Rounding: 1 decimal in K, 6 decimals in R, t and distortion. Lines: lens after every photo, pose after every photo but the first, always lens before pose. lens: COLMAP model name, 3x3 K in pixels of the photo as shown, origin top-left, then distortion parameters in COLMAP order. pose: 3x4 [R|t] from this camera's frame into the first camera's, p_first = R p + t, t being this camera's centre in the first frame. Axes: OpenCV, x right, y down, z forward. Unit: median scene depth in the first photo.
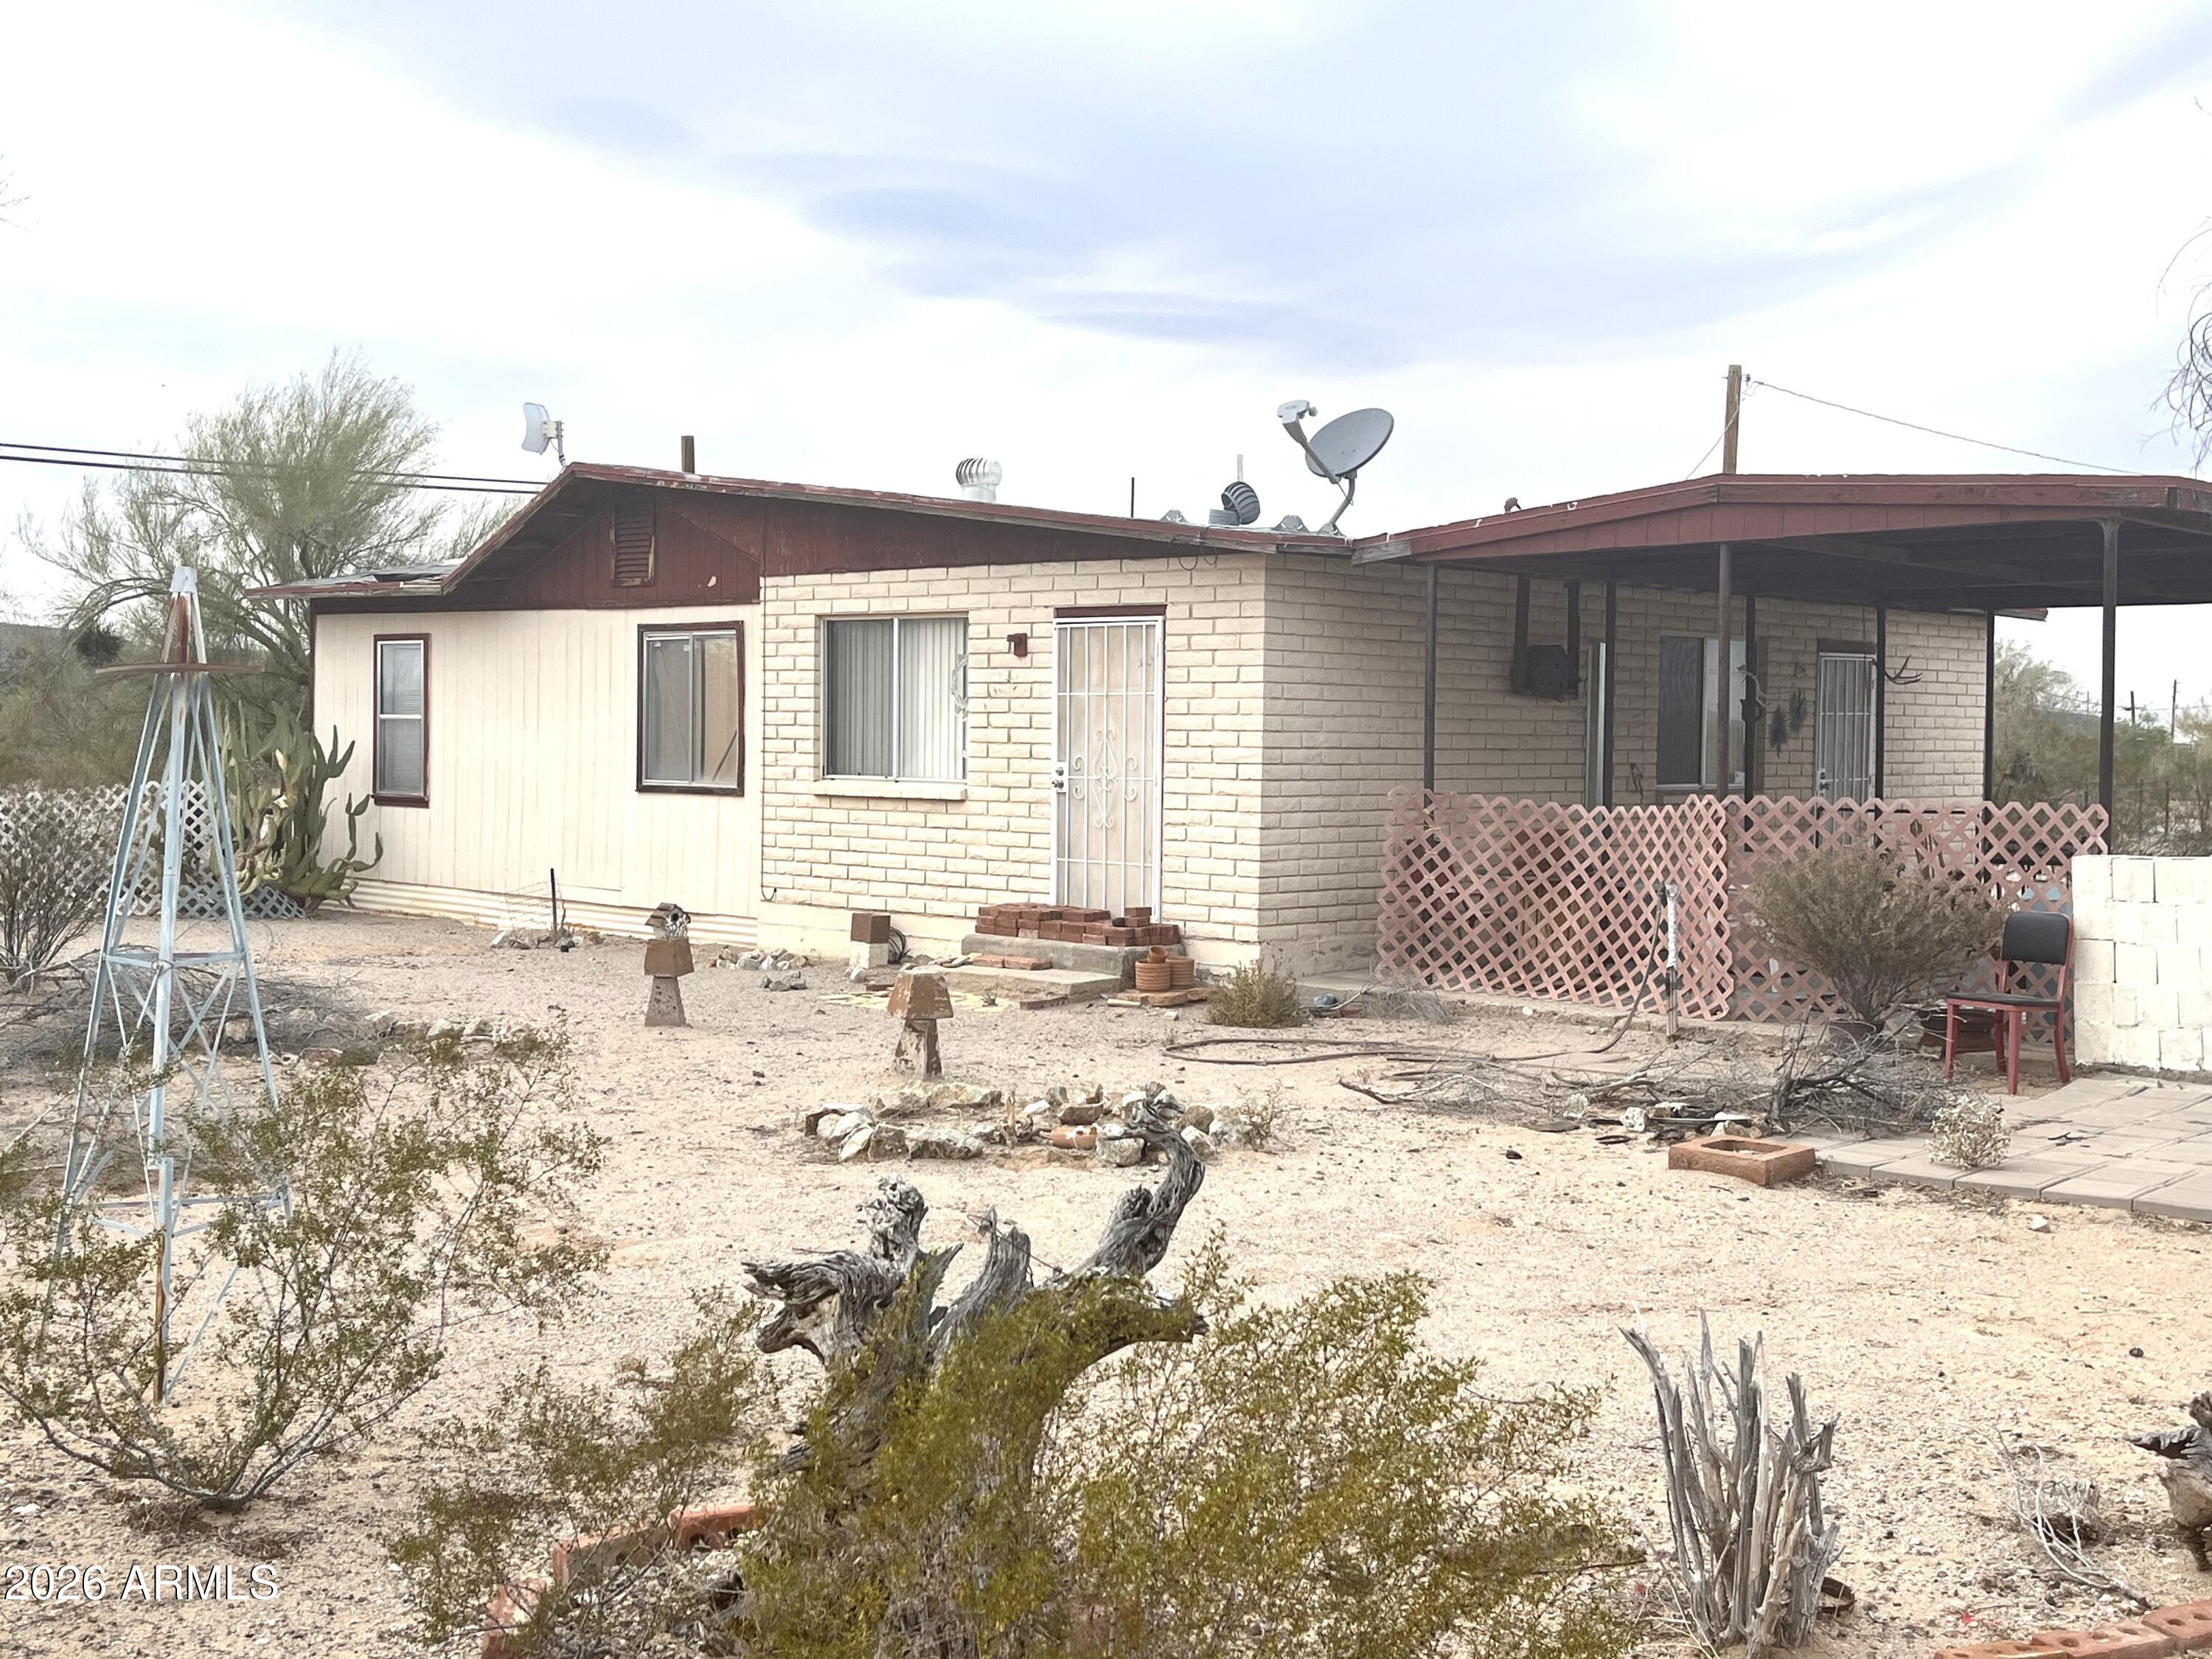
lens RADIAL K [[2511.4, 0, 1104.7], [0, 2511.4, 829.1], [0, 0, 1]] dist [0.017047, 0.000000]
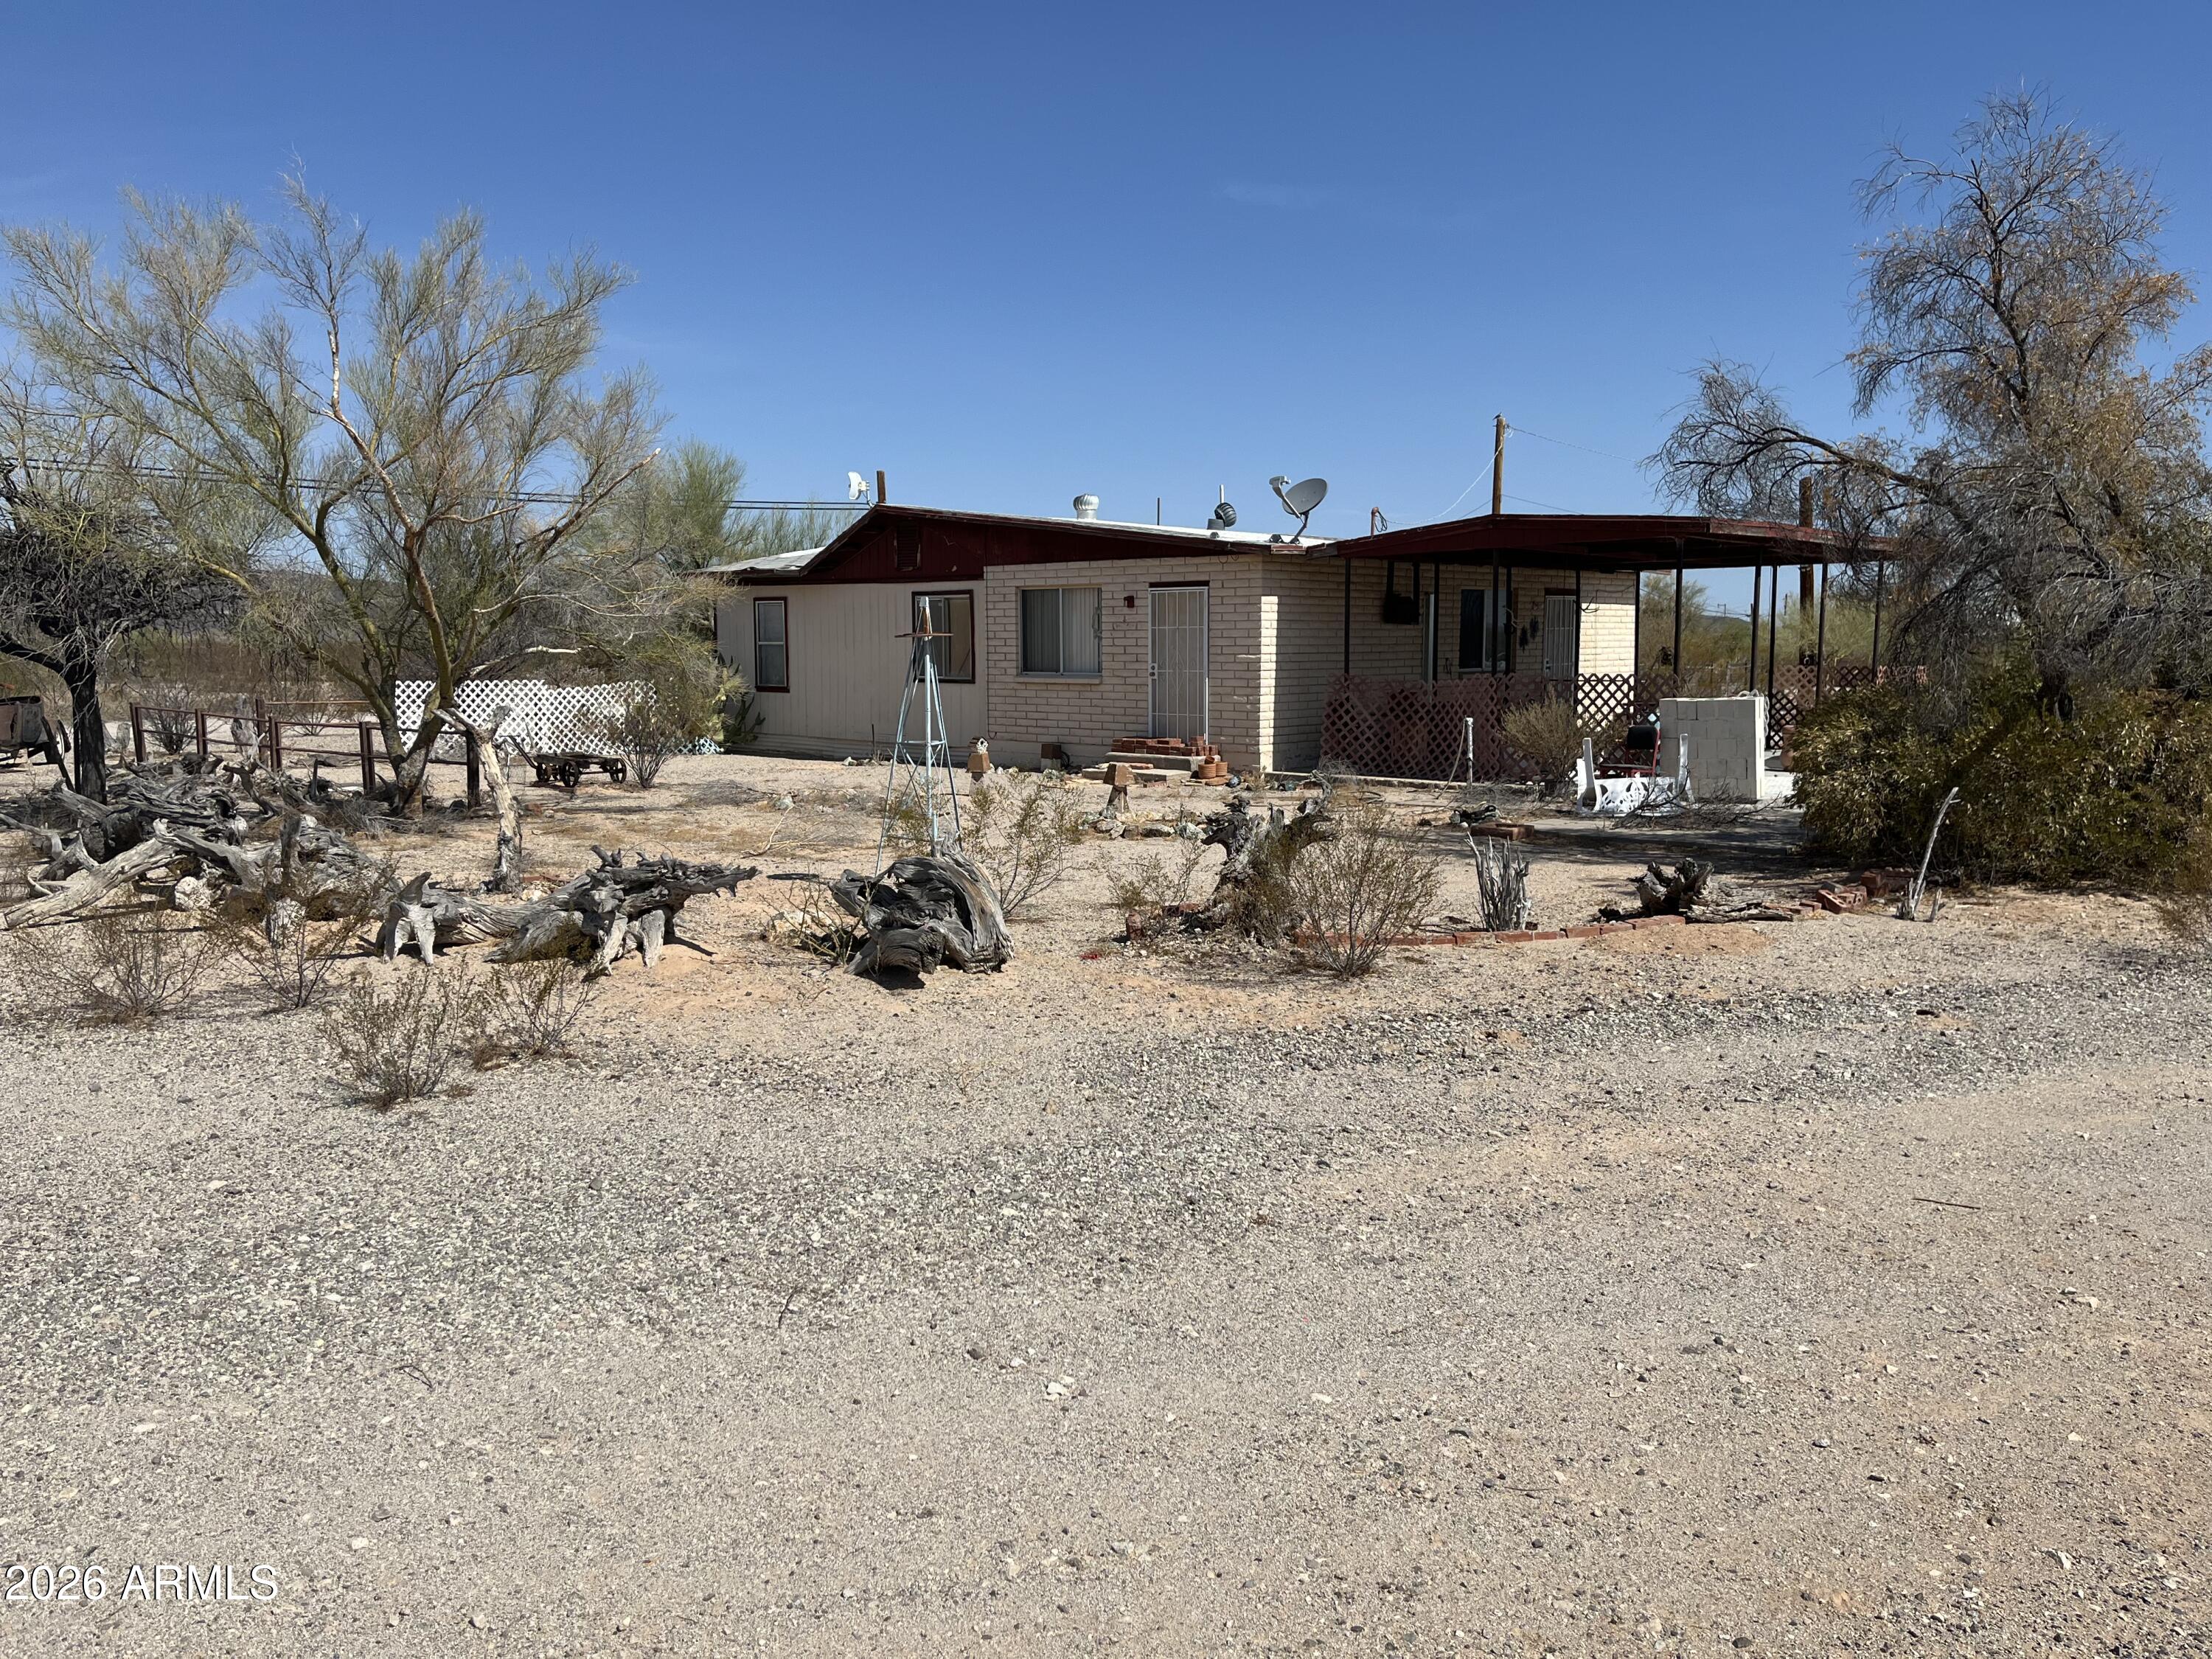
lens RADIAL K [[1688.7, 0, 1083.2], [0, 1688.7, 880.6], [0, 0, 1]] dist [0.015219, -0.007754]
pose [[0.999791, -0.020089, -0.003804, -0.068619], [0.020380, 0.994085, 0.106679, -0.000020], [0.001639, -0.106735, 0.994286, -0.311339]]
